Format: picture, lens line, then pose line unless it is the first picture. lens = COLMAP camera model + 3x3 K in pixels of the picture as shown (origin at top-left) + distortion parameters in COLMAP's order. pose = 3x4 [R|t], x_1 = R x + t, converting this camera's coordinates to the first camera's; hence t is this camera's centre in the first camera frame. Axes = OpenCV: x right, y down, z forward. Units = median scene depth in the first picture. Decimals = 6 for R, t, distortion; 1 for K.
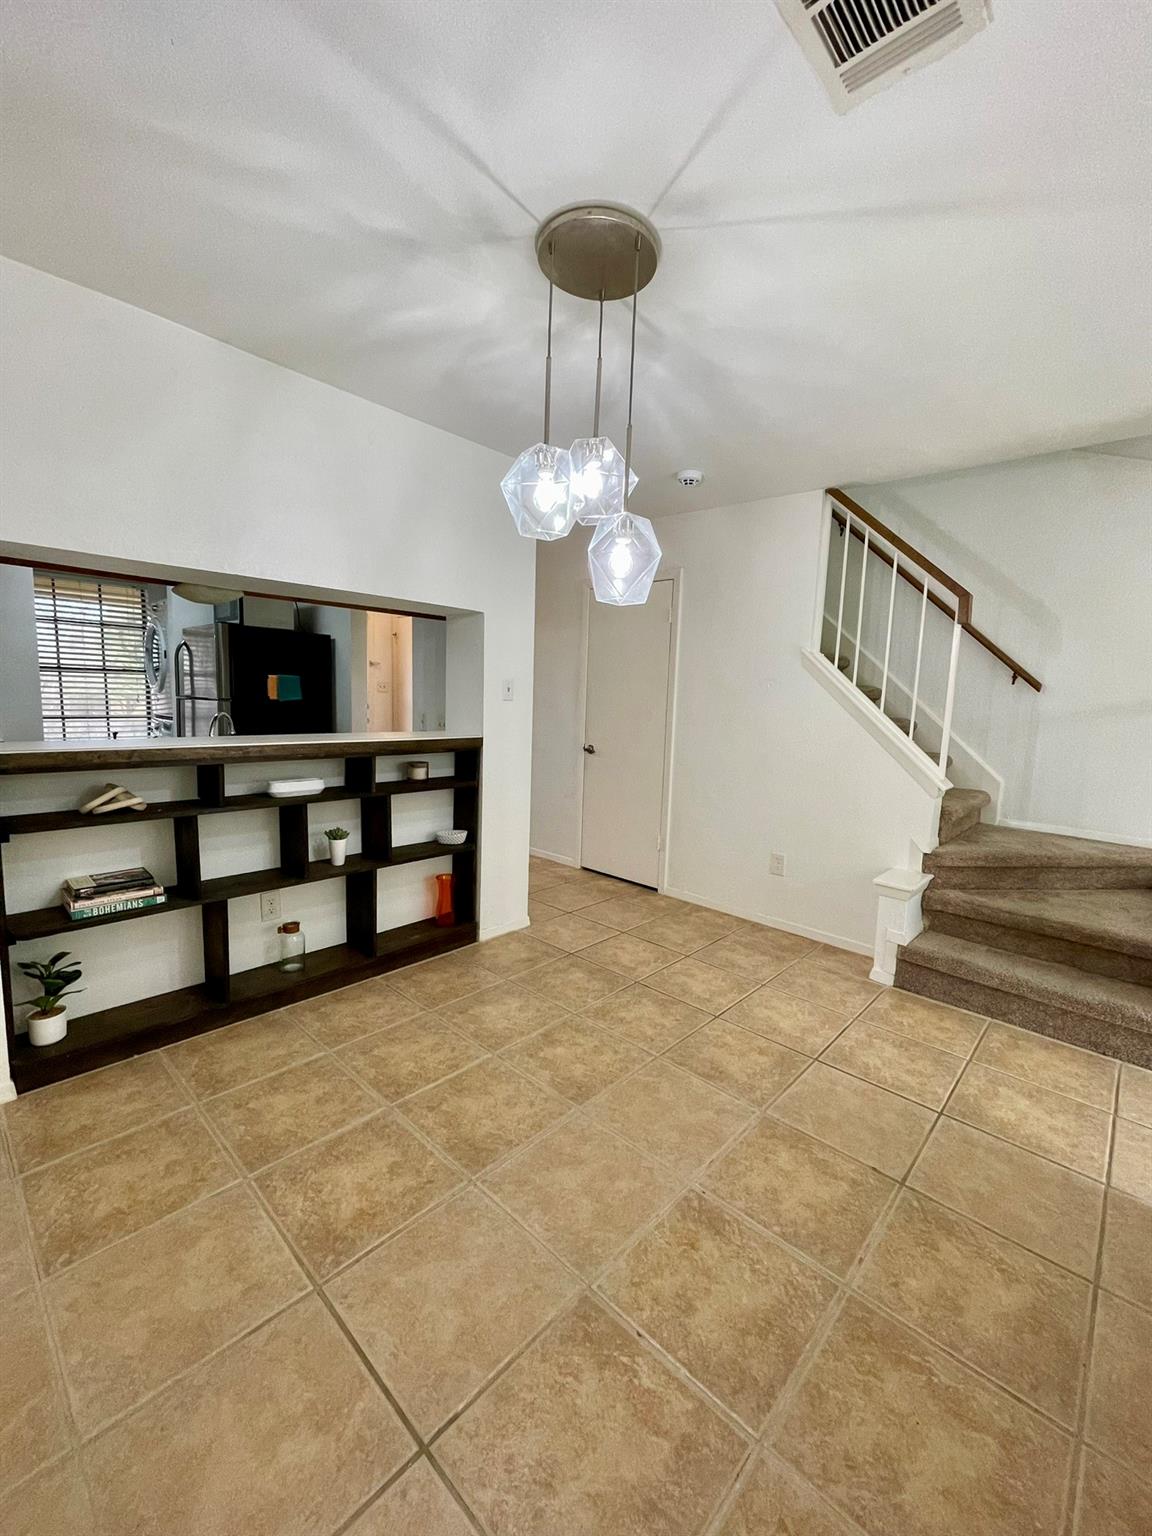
lens RADIAL K [[621.5, 0, 583.3], [0, 621.5, 765.6], [0, 0, 1]] dist [-0.000995, 0.000312]
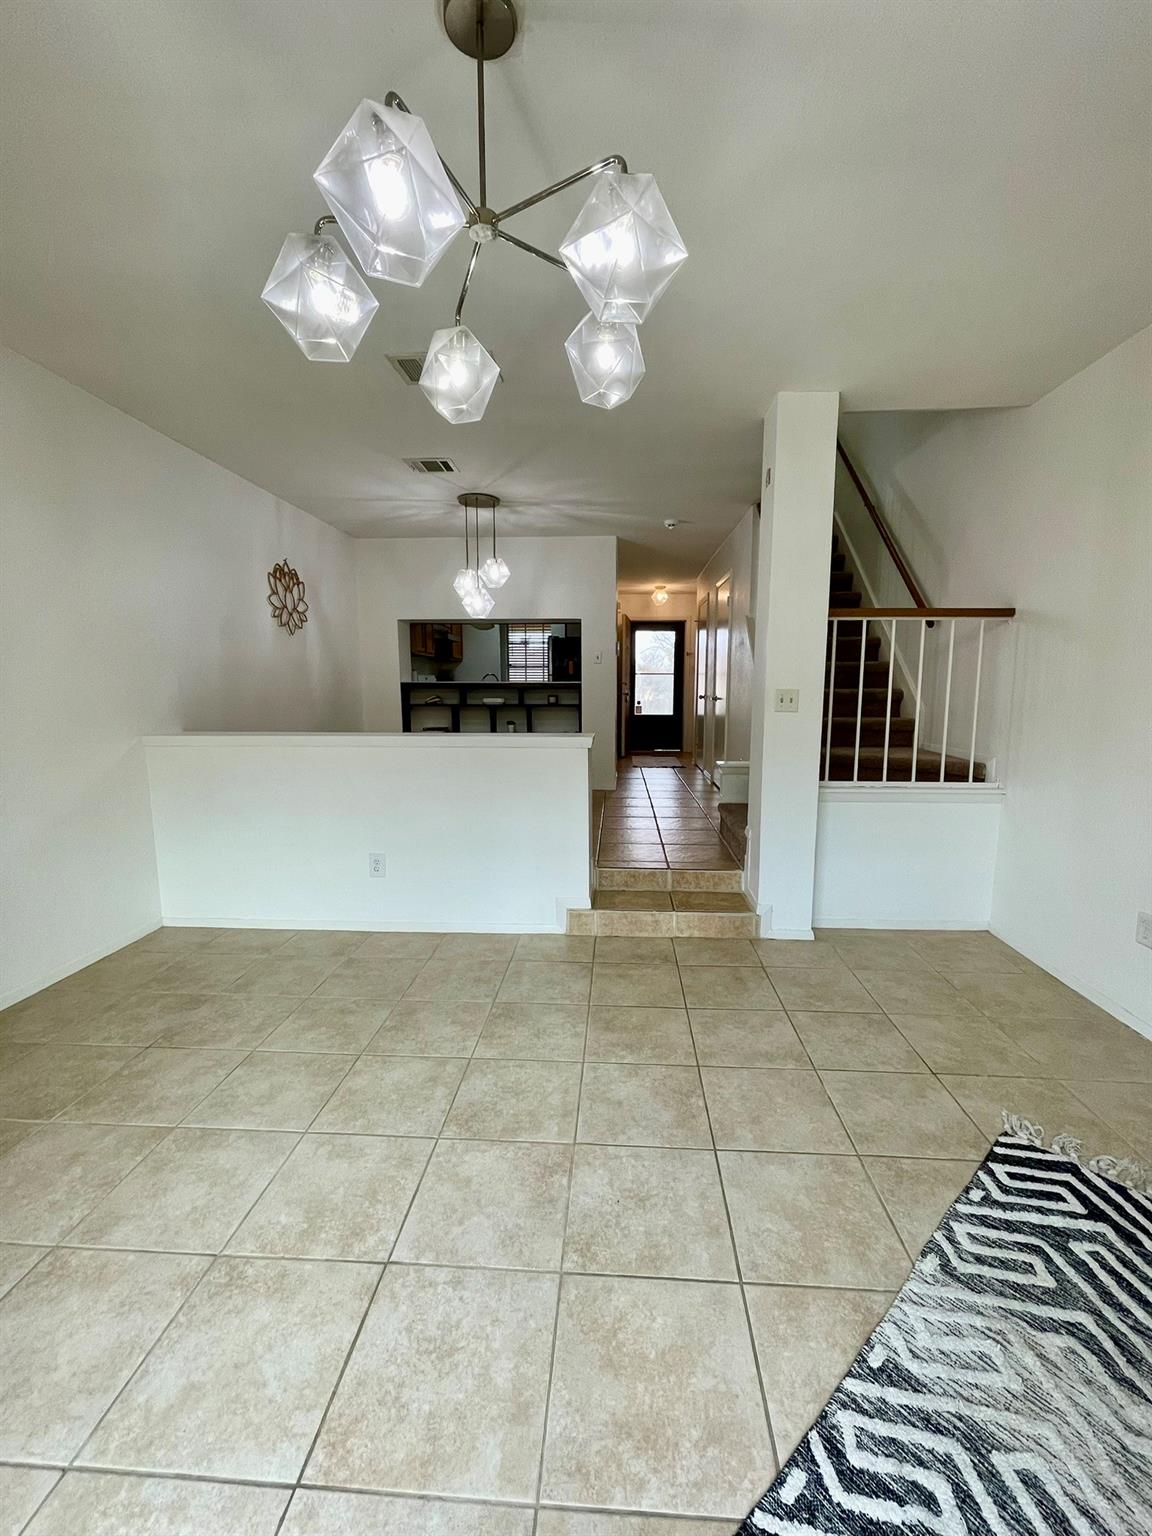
lens RADIAL K [[622.4, 0, 585.5], [0, 622.4, 768.7], [0, 0, 1]] dist [-0.001191, 0.000957]
pose [[0.636279, 0.062936, -0.768888, 1.691148], [-0.065257, 0.997485, 0.027645, 0.211283], [0.768694, 0.032585, 0.638786, -0.288331]]
